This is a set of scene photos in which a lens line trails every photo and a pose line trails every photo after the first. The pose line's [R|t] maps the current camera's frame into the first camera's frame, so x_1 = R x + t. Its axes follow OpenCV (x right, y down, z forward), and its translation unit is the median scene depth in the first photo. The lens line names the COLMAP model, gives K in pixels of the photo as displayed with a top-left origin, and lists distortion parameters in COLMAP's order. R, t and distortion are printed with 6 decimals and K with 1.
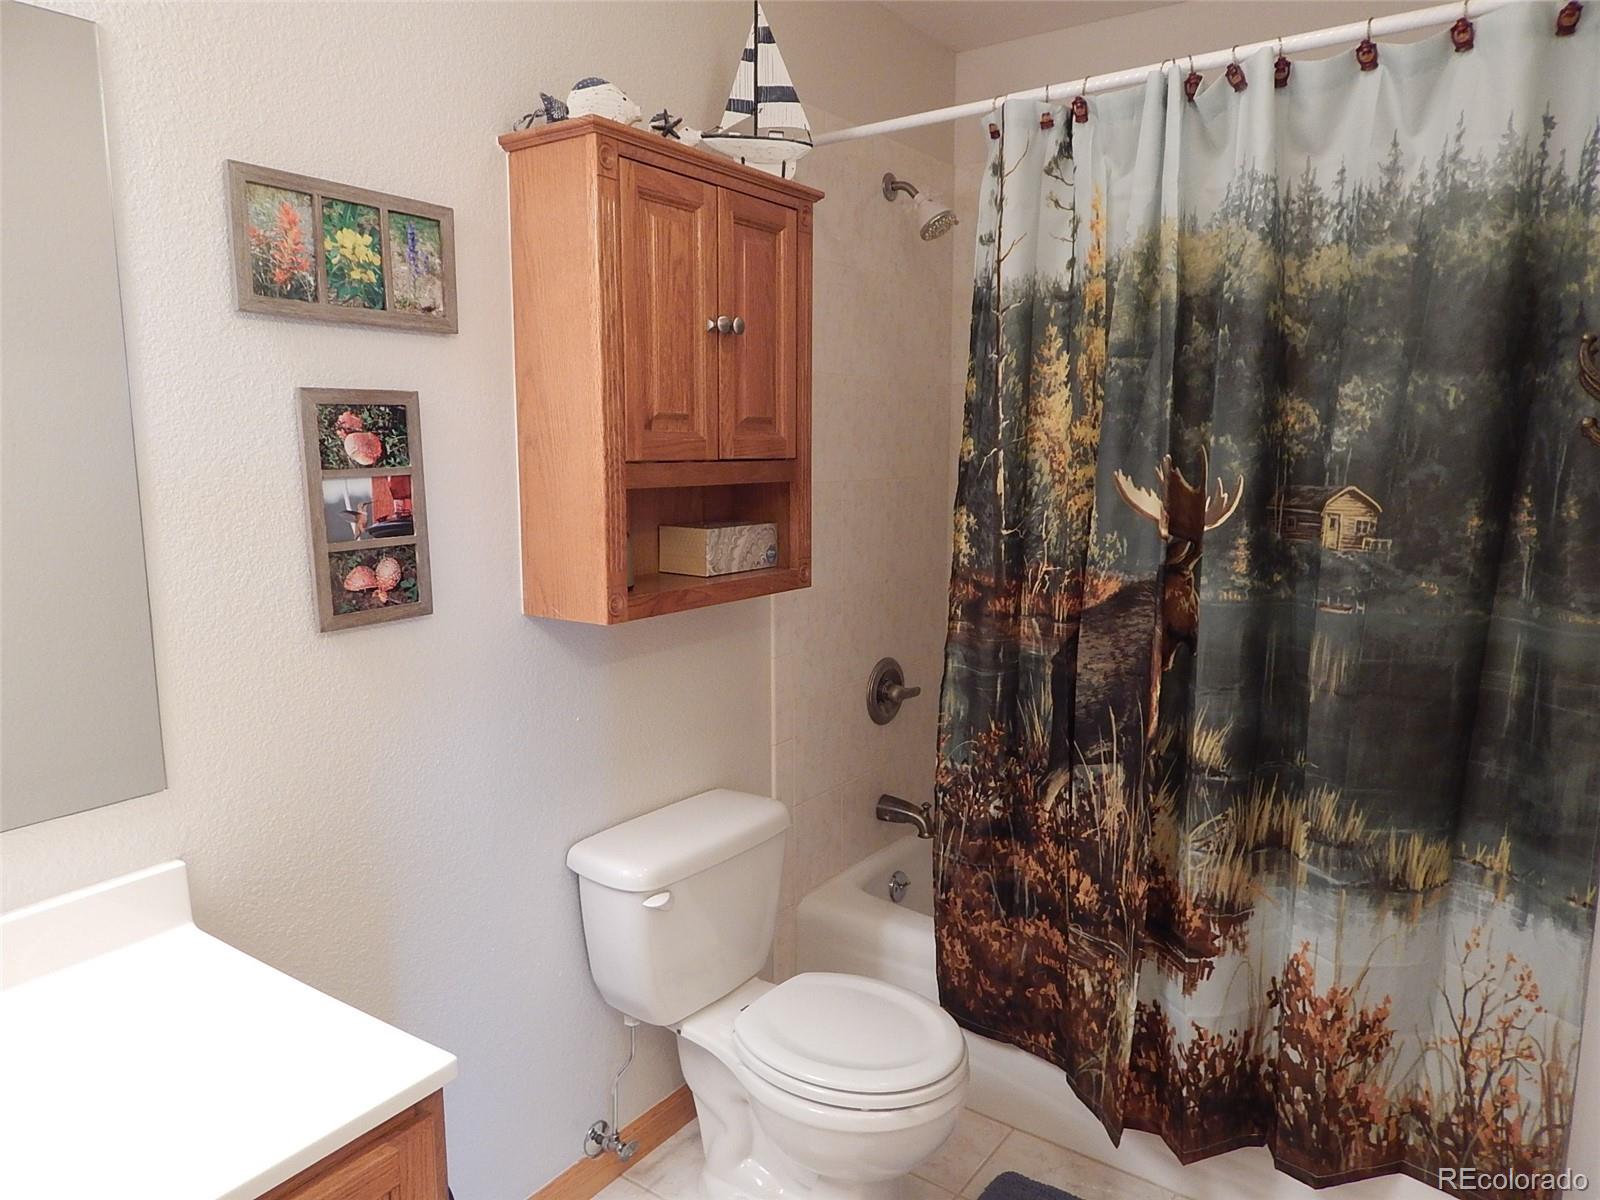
lens RADIAL K [[1086.3, 0, 794.6], [0, 1086.3, 594.5], [0, 0, 1]] dist [0.006997, -0.009020]
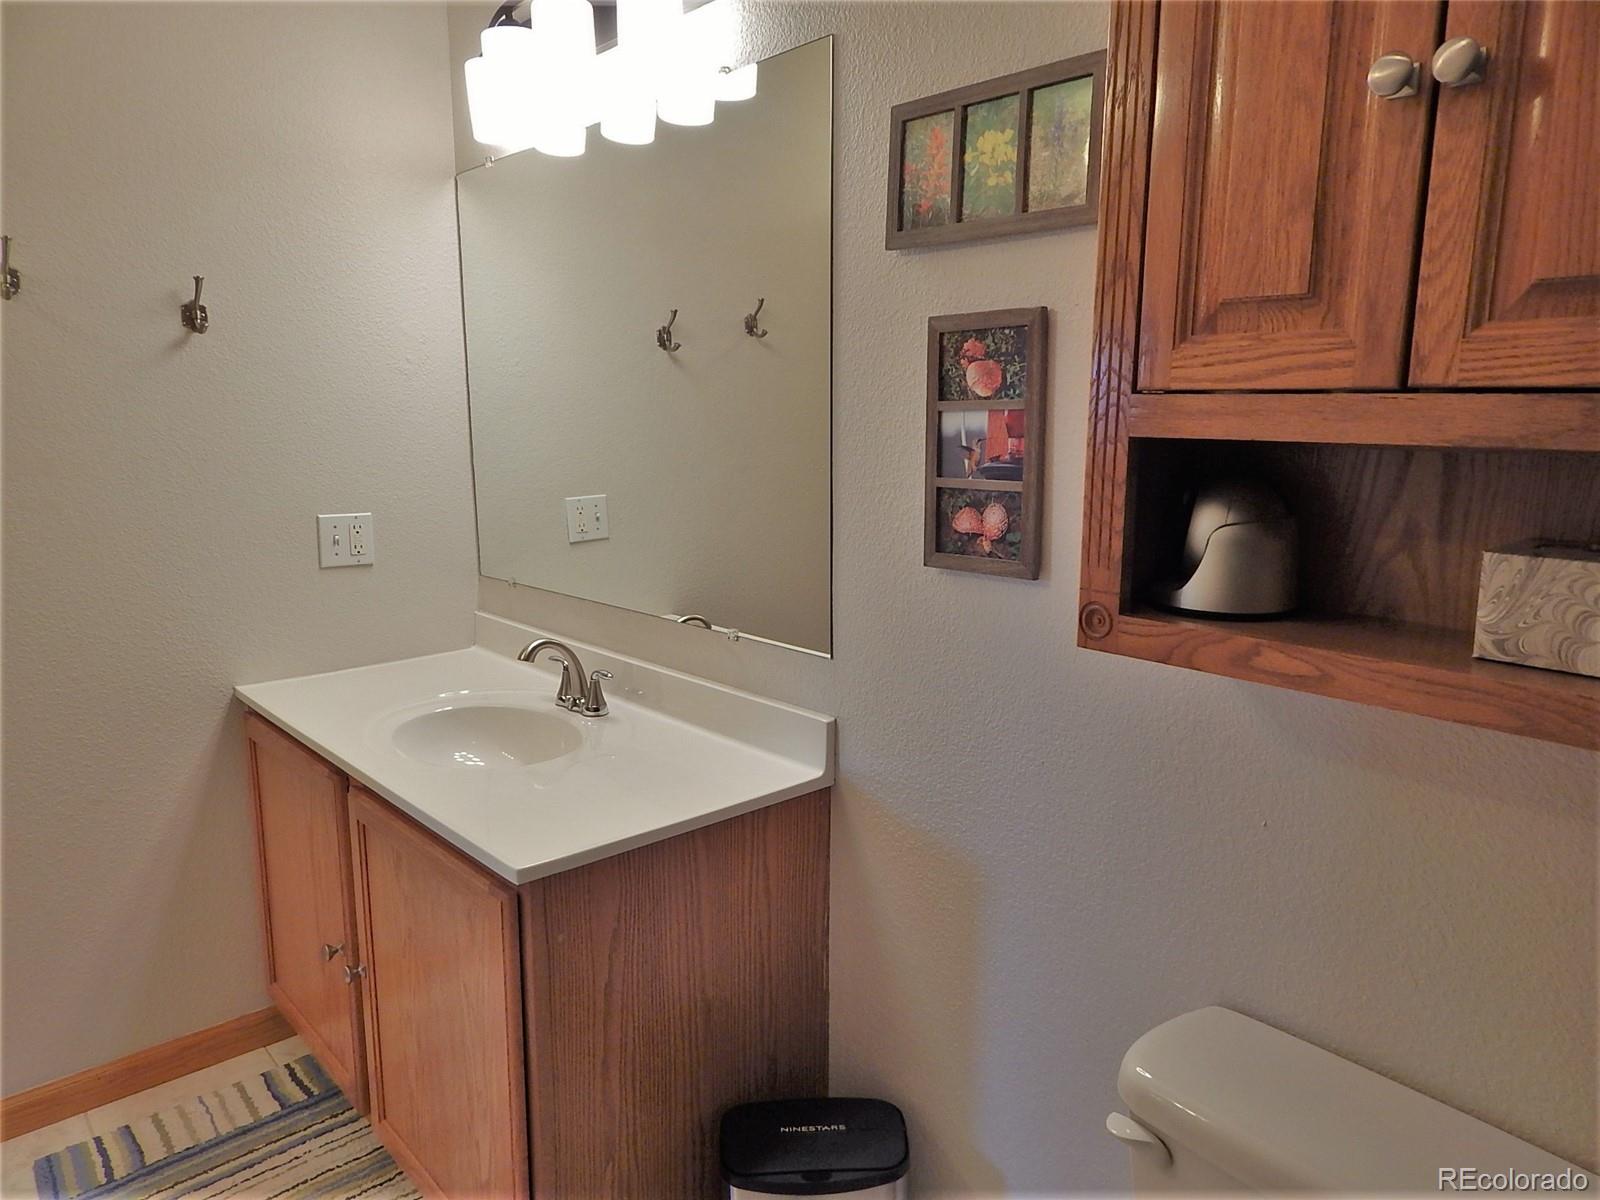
lens RADIAL K [[1086.3, 0, 794.6], [0, 1086.3, 594.5], [0, 0, 1]] dist [0.006997, -0.009020]
pose [[-0.231454, 0.168280, -0.958181, 0.530889], [-0.134495, 0.969933, 0.202832, -0.121354], [0.963504, 0.175817, -0.201863, 1.056268]]
